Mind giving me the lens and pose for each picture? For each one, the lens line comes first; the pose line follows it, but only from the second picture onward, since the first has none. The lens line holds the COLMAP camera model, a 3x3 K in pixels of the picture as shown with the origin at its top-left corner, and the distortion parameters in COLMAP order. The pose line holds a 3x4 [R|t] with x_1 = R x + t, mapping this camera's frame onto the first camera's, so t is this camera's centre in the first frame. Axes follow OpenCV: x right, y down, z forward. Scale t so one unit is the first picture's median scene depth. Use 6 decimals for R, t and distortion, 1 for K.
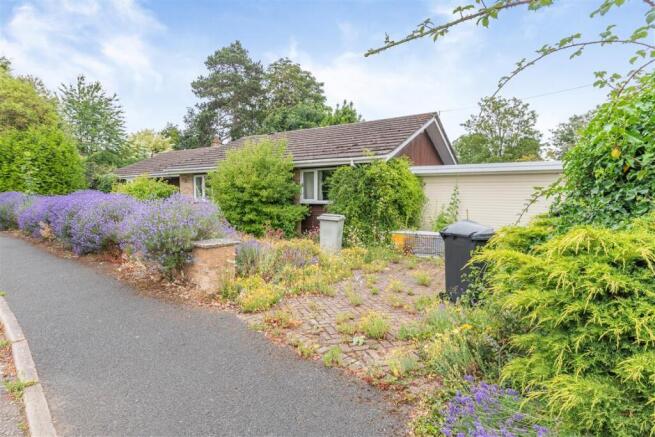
lens RADIAL K [[345.3, 0, 327.5], [0, 345.3, 218.5], [0, 0, 1]] dist [0.000331, 0.000194]
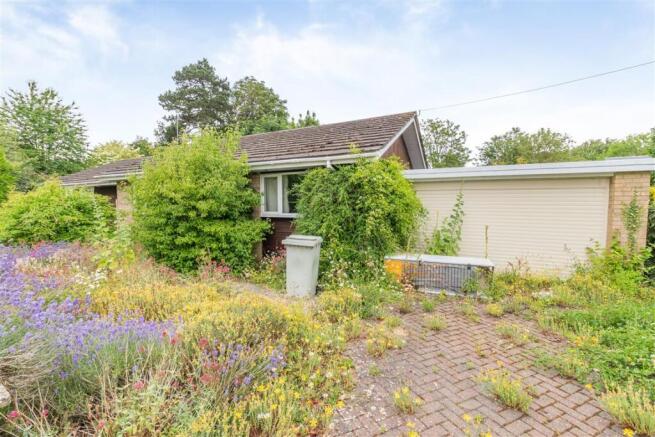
lens RADIAL K [[289.1, 0, 317.9], [0, 289.1, 211.2], [0, 0, 1]] dist [-0.002186, -0.000333]
pose [[0.995331, -0.008281, 0.096160, -0.011035], [0.011753, 0.999297, -0.035597, -0.031658], [-0.095798, 0.036561, 0.994729, 0.328183]]
